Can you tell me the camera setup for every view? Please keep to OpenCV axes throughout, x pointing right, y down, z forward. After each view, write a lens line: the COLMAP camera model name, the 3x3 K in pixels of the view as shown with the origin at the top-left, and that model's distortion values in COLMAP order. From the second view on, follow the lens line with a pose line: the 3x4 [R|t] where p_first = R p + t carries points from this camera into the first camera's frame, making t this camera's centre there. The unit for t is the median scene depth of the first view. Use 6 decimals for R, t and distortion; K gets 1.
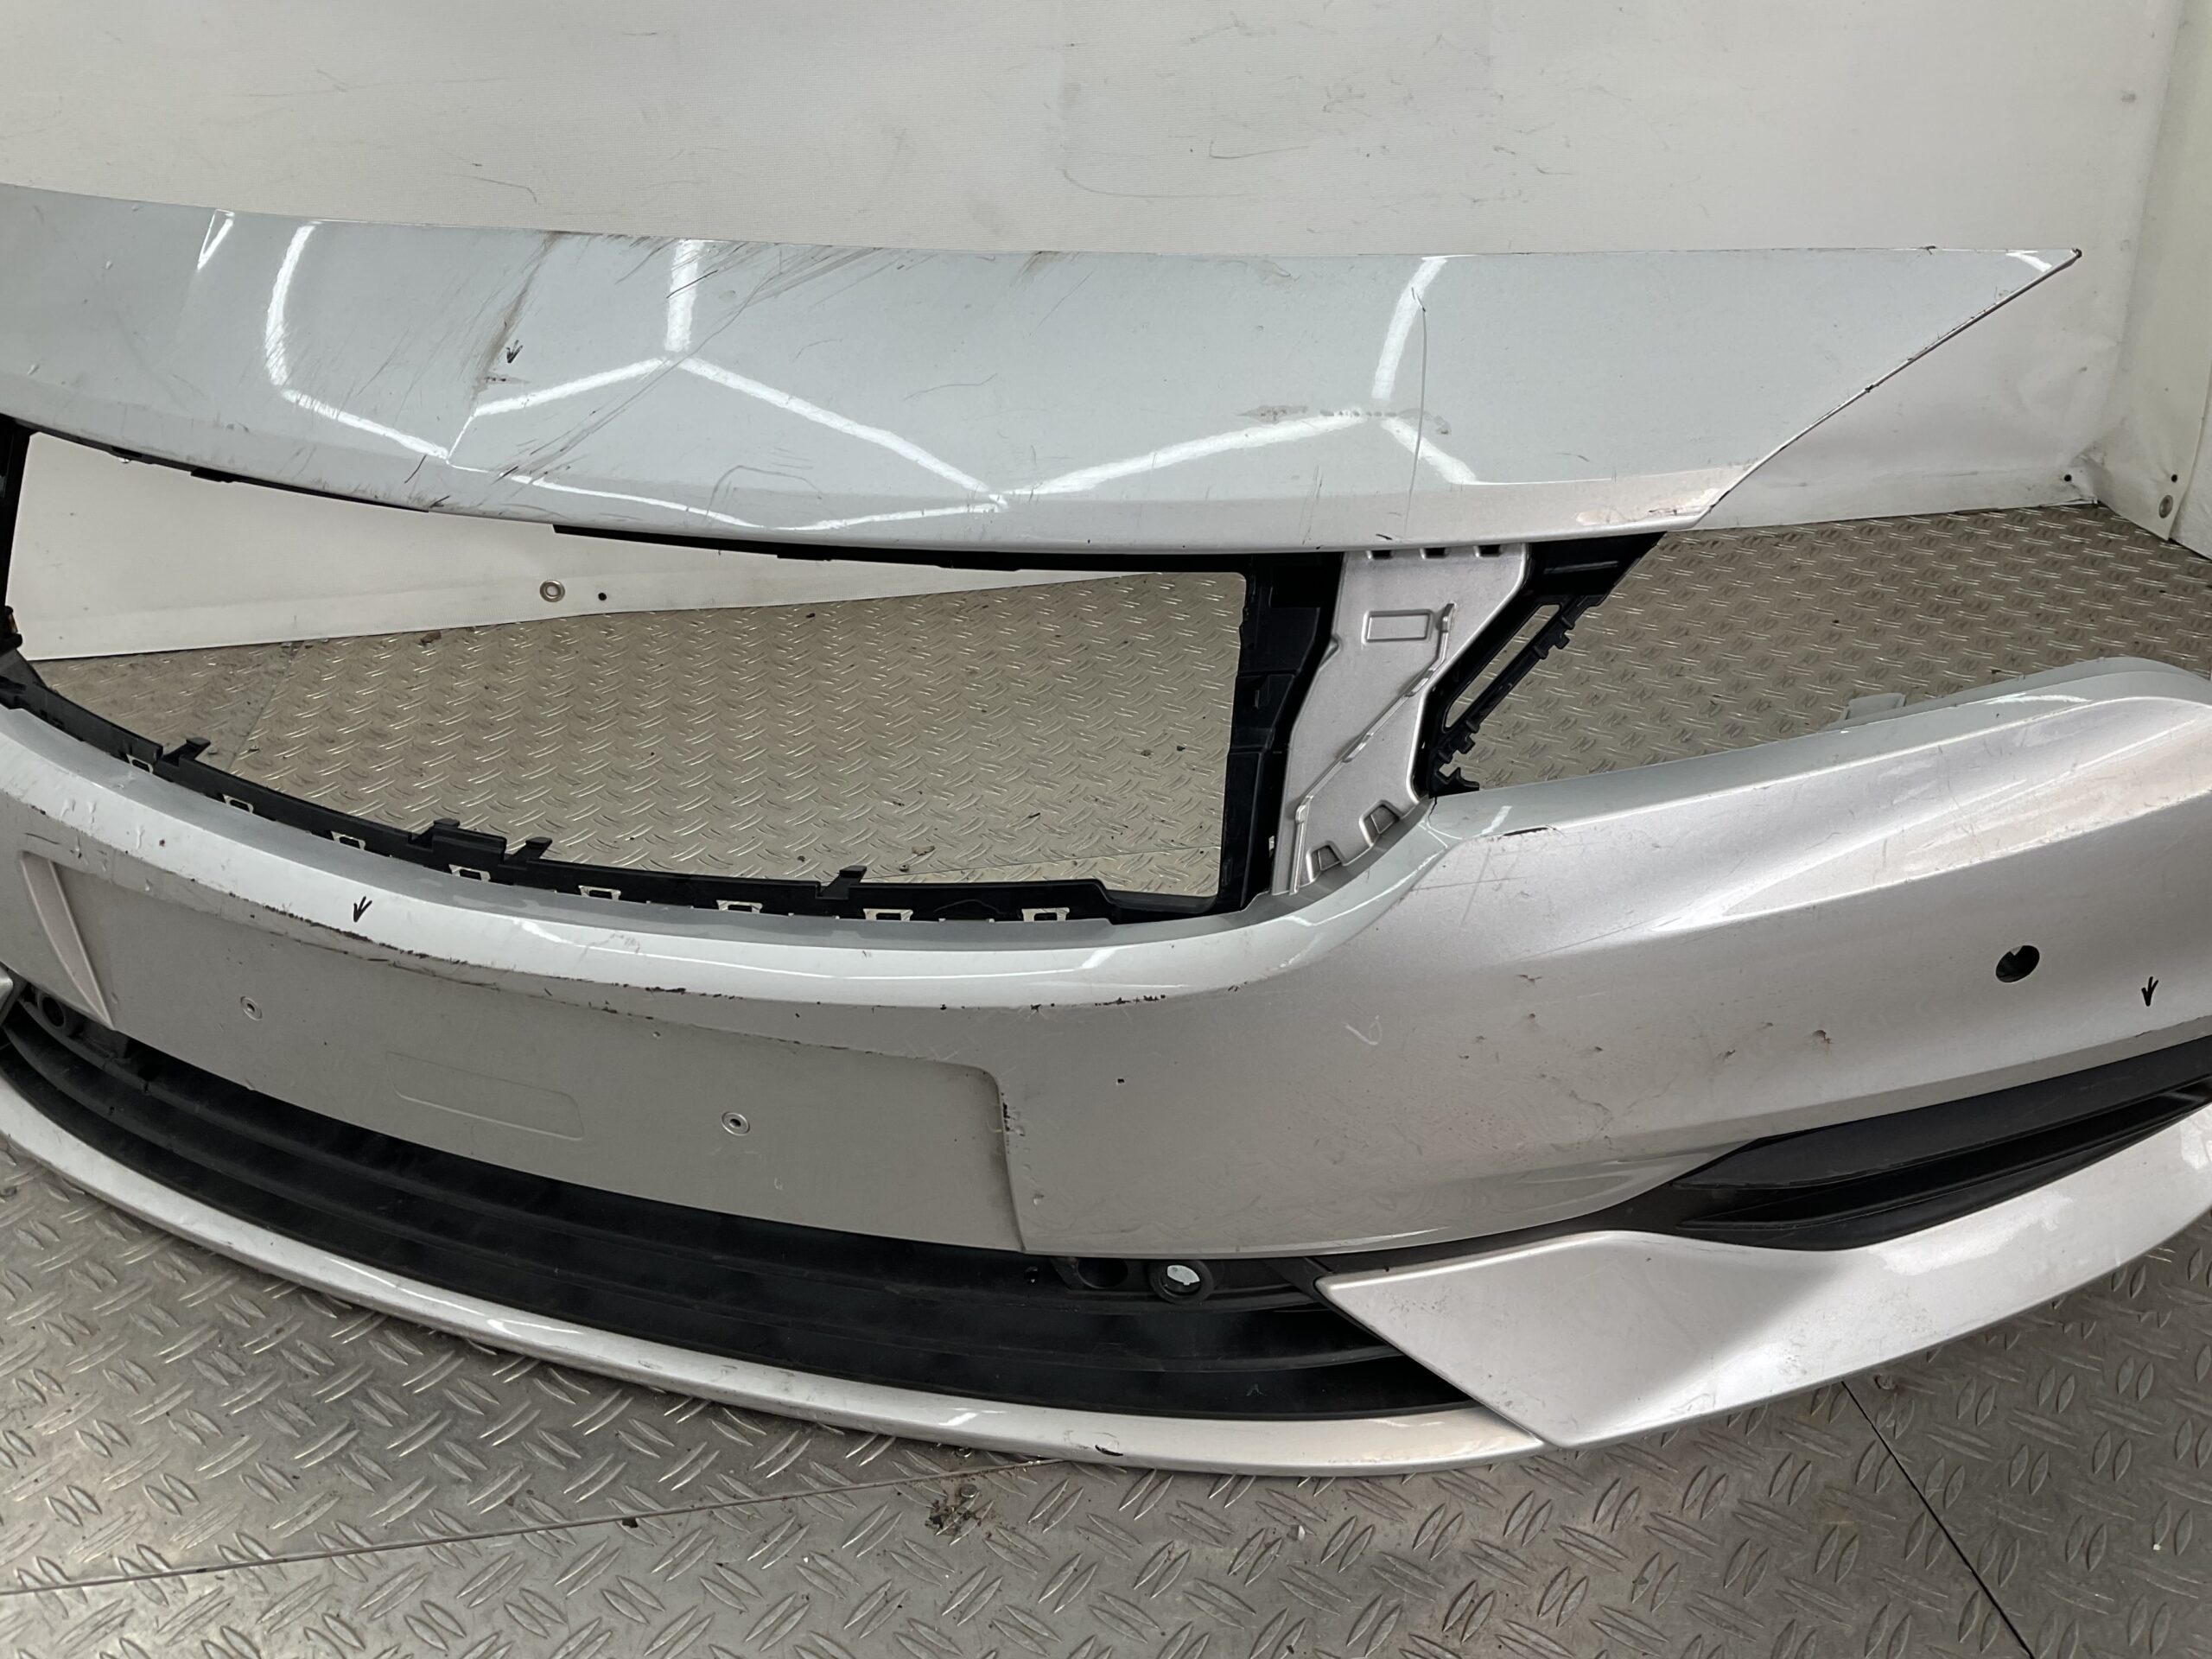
lens RADIAL K [[1833.9, 0, 1099.6], [0, 1833.9, 838.2], [0, 0, 1]] dist [0.154022, -0.304309]
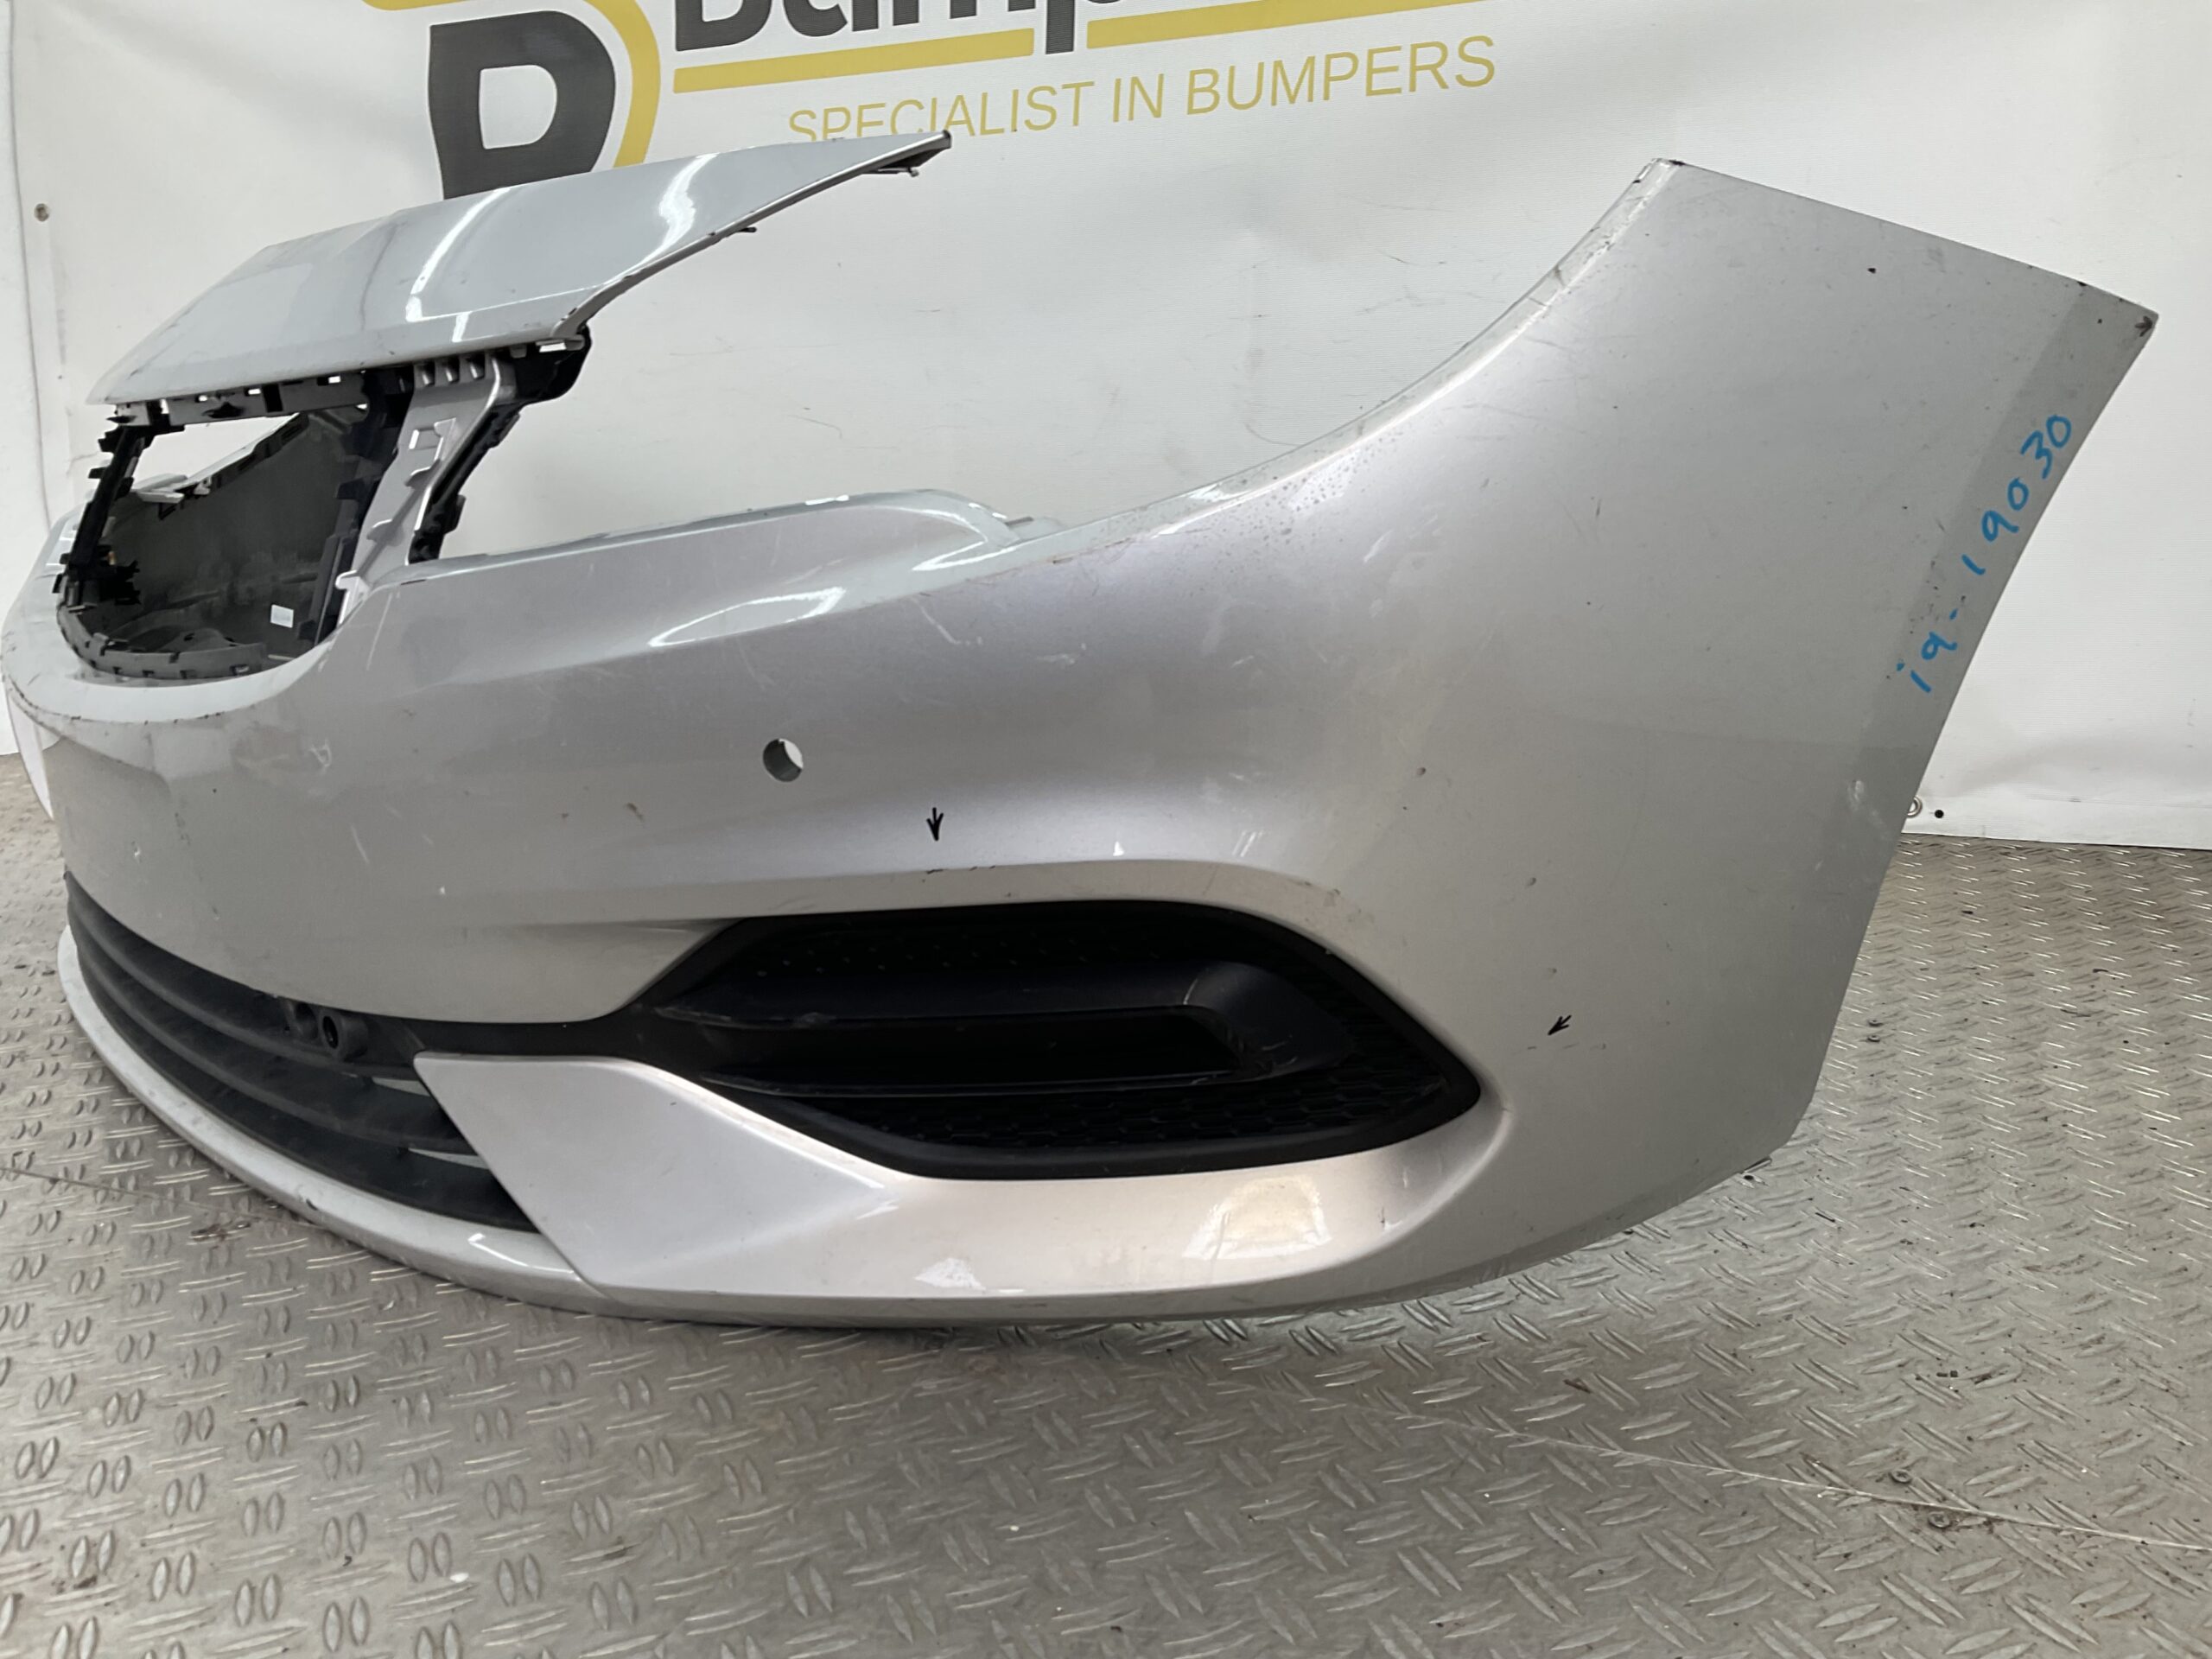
lens RADIAL K [[1833.9, 0, 1099.6], [0, 1833.9, 838.2], [0, 0, 1]] dist [0.154022, -0.304309]
pose [[0.864187, 0.113581, -0.490184, 0.978327], [-0.233127, 0.953701, -0.190016, 0.222816], [0.445907, 0.278485, 0.850655, 0.185935]]
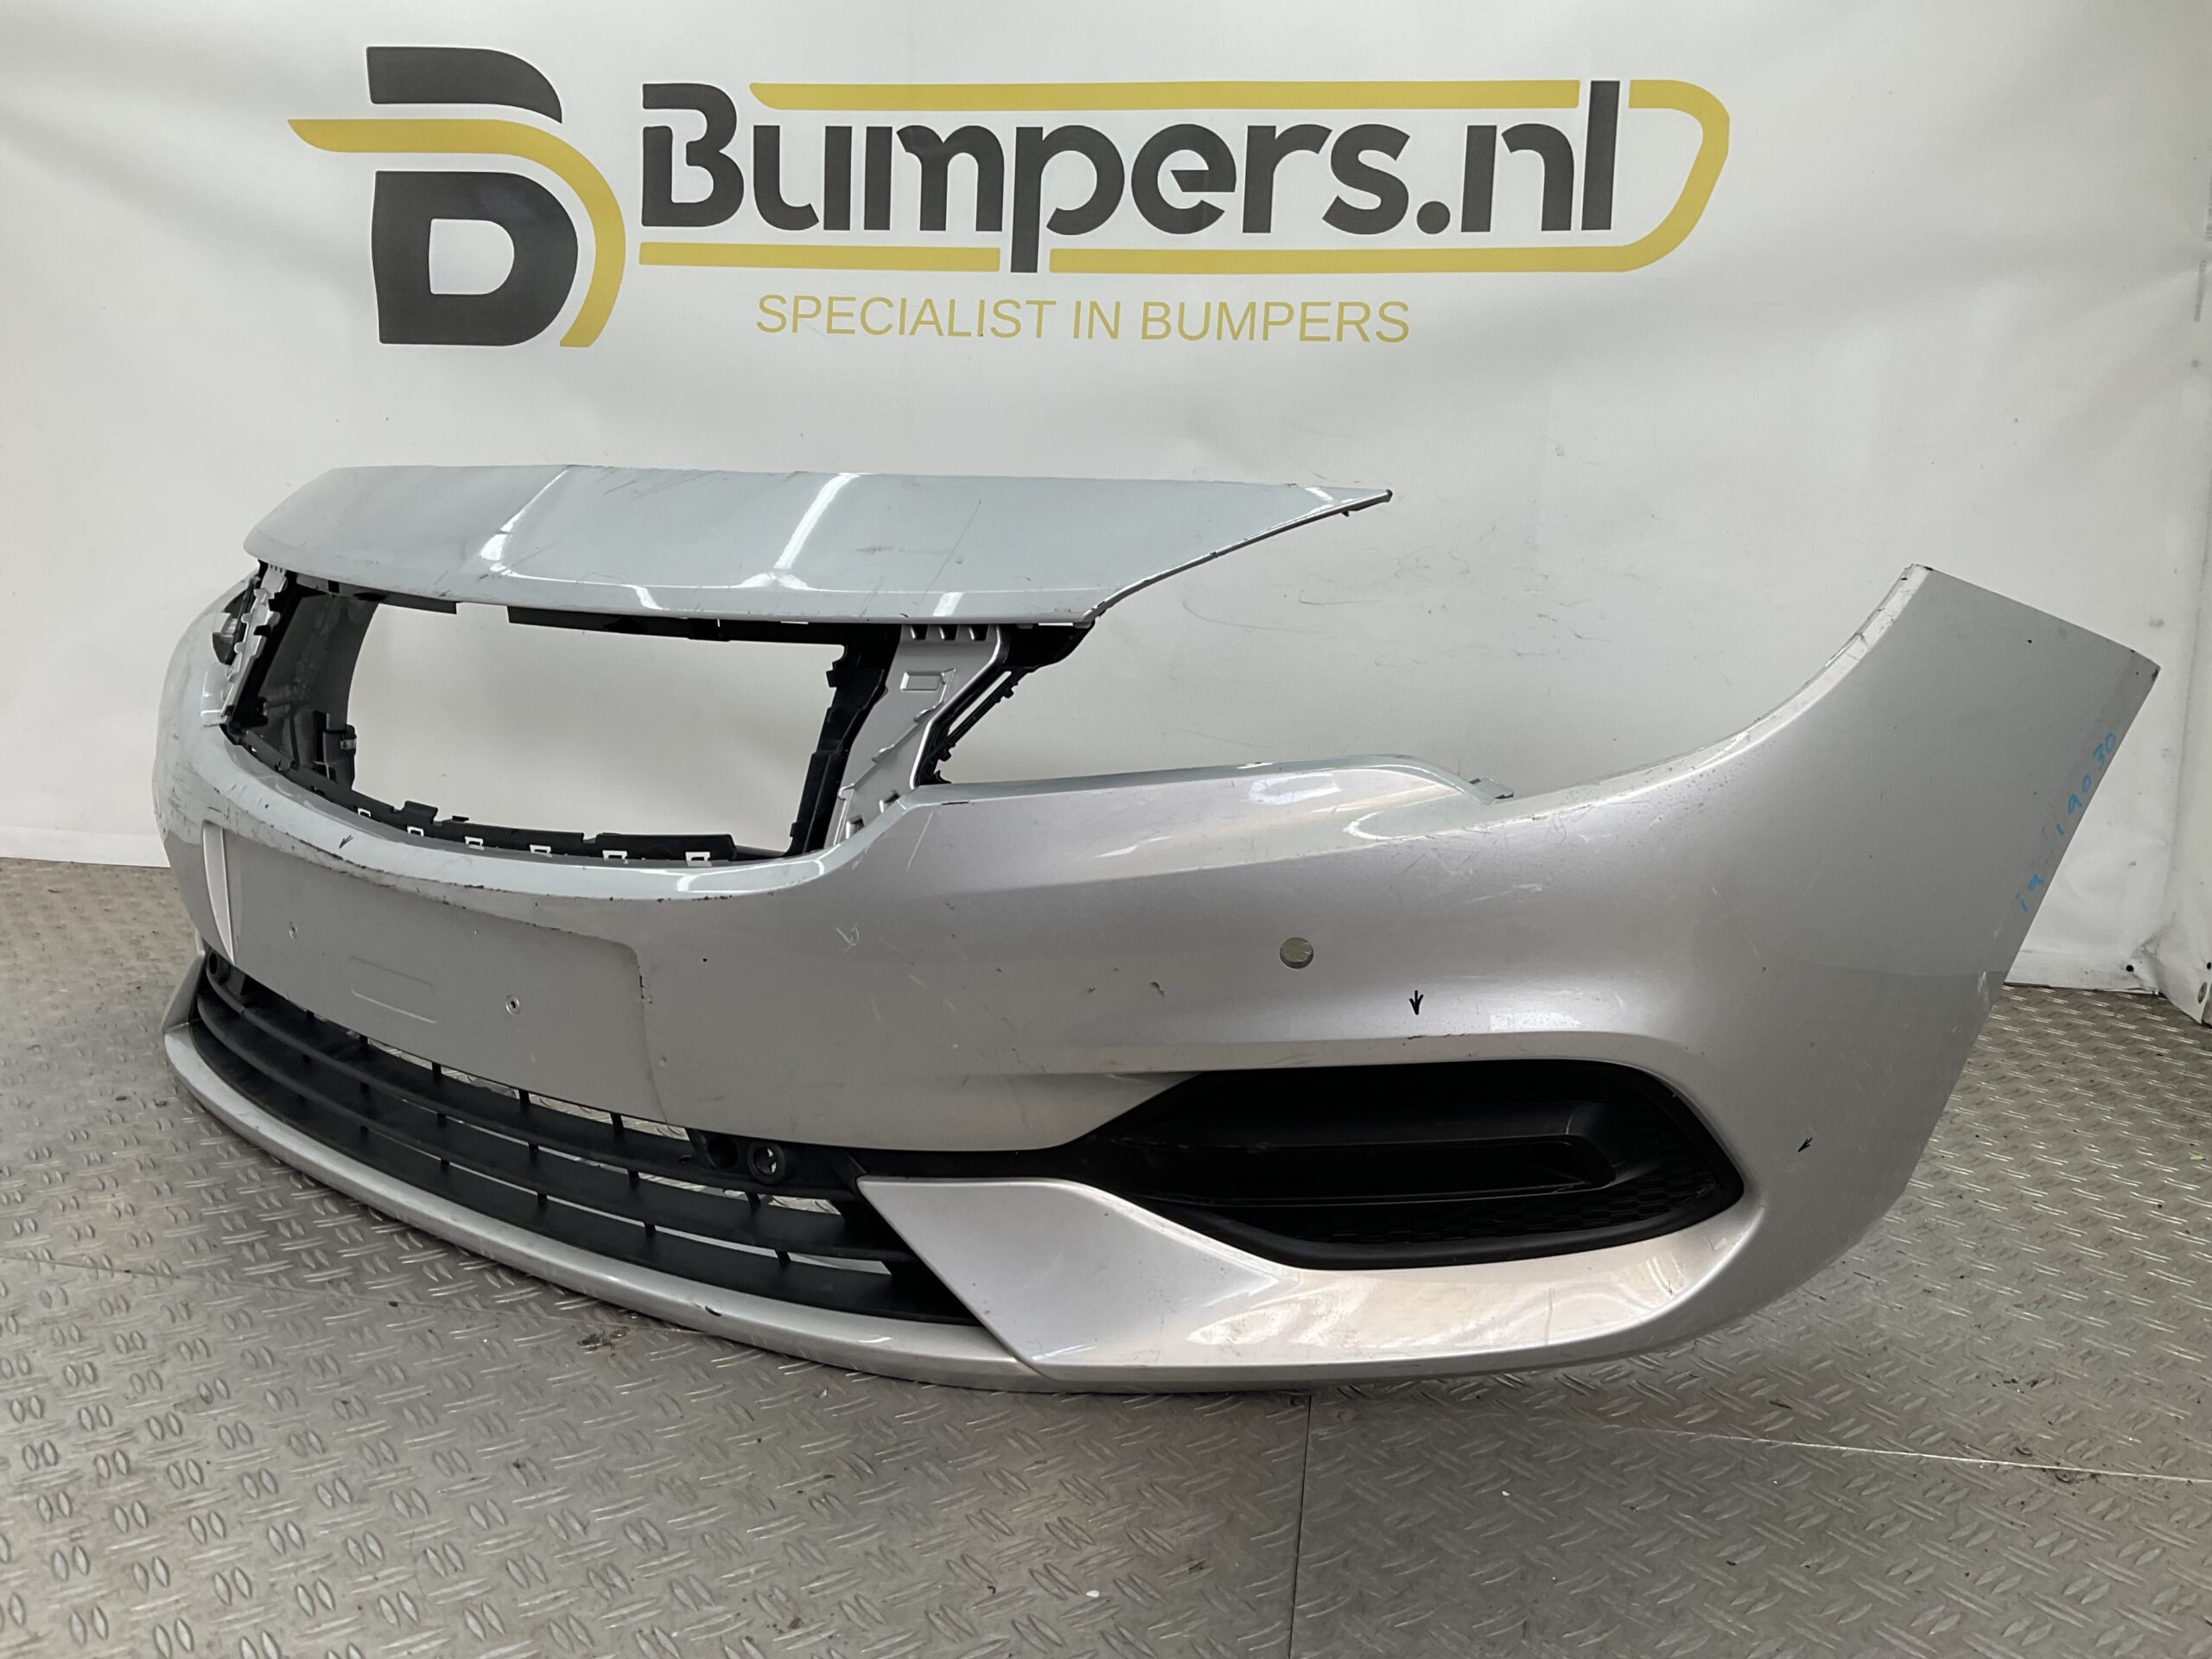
lens RADIAL K [[1860.1, 0, 1106.0], [0, 1860.1, 829.5], [0, 0, 1]] dist [0.151775, -0.306031]
pose [[0.953087, 0.106997, -0.283154, 0.628773], [-0.191067, 0.938189, -0.288607, 0.348000], [0.234772, 0.329169, 0.914620, -0.287293]]
